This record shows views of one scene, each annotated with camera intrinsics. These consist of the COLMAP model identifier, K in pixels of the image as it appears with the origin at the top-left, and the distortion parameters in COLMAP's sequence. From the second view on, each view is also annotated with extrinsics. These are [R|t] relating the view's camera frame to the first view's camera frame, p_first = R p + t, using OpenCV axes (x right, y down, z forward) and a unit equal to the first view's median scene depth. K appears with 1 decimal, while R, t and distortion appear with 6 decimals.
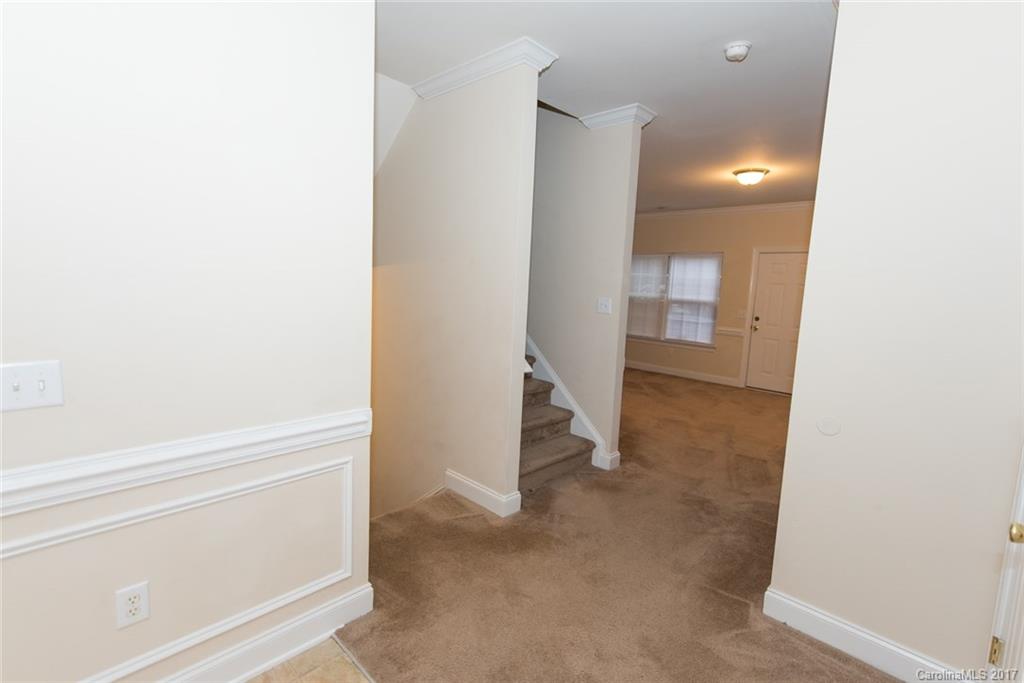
lens RADIAL K [[474.4, 0, 512.0], [0, 474.4, 341.5], [0, 0, 1]] dist [0.014293, 0.000000]
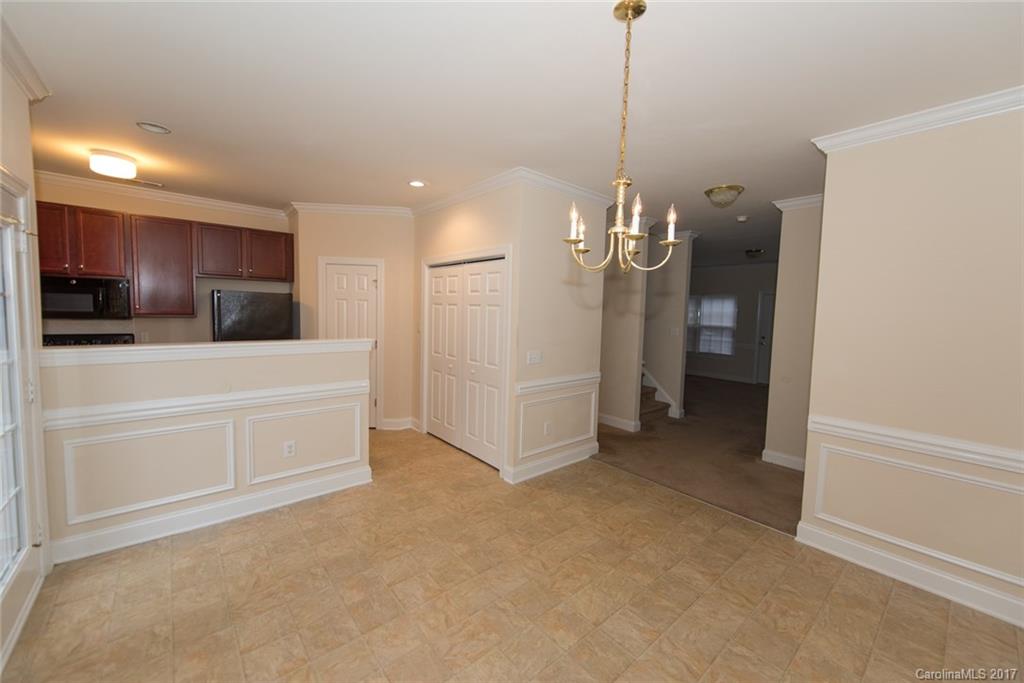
lens RADIAL K [[397.9, 0, 511.8], [0, 397.9, 336.5], [0, 0, 1]] dist [0.023567, -0.007797]
pose [[0.995021, -0.009523, -0.099213, -0.276570], [0.003646, 0.998237, -0.059248, 0.035459], [0.099602, 0.058591, 0.993301, -0.619097]]
